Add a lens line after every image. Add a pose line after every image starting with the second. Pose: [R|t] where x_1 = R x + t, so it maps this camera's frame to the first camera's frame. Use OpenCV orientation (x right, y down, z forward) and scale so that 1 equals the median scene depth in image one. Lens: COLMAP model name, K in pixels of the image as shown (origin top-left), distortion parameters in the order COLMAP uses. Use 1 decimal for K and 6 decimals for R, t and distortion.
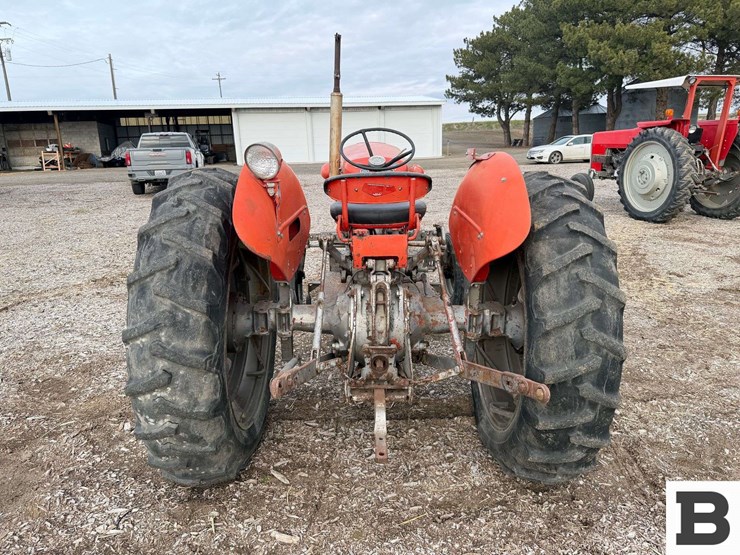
lens RADIAL K [[520.5, 0, 370.3], [0, 520.5, 273.2], [0, 0, 1]] dist [0.071779, -0.086929]
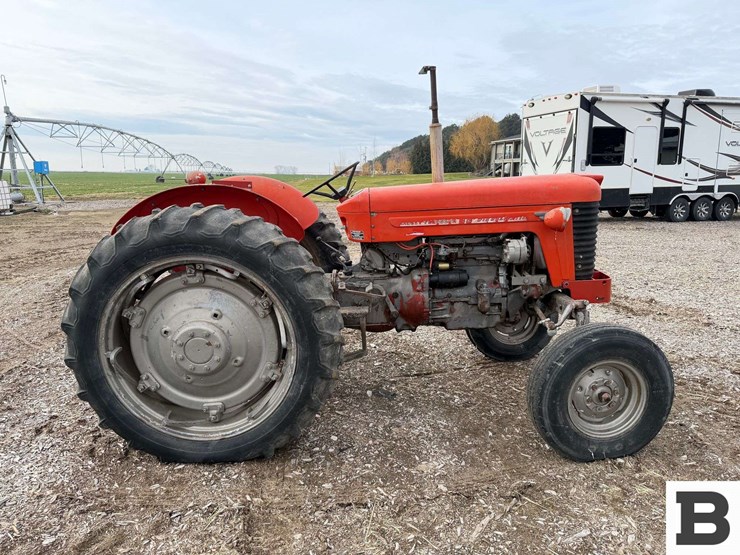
lens RADIAL K [[519.6, 0, 369.5], [0, 519.6, 281.3], [0, 0, 1]] dist [0.070318, -0.094623]
pose [[0.005575, 0.224926, -0.974360, 0.131584], [-0.237412, 0.946814, 0.217209, -0.032515], [0.971393, 0.230114, 0.058678, 0.117850]]
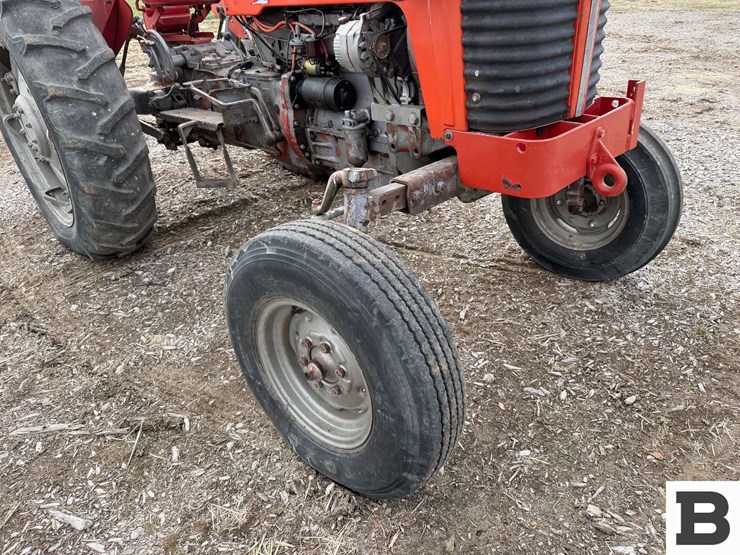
lens RADIAL K [[519.6, 0, 369.5], [0, 519.6, 281.3], [0, 0, 1]] dist [0.070318, -0.094623]
pose [[-0.722681, 0.383550, -0.574997, 0.055567], [-0.126730, 0.744271, 0.655744, -0.040163], [0.679464, 0.546763, -0.489263, 0.200779]]
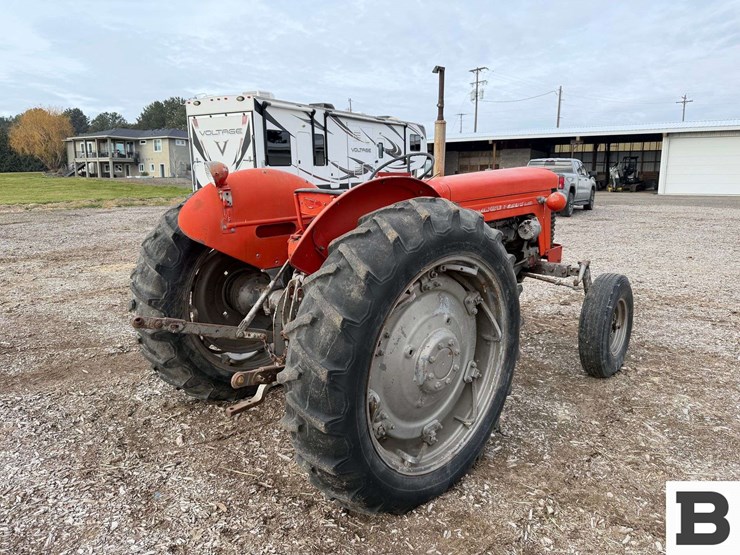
lens RADIAL K [[533.4, 0, 370.0], [0, 533.4, 277.5], [0, 0, 1]] dist [-0.010027, -0.010937]
pose [[0.697673, 0.161300, -0.698022, 0.087188], [-0.190613, 0.980999, 0.036173, -0.004902], [0.690593, 0.107815, 0.715162, 0.019190]]
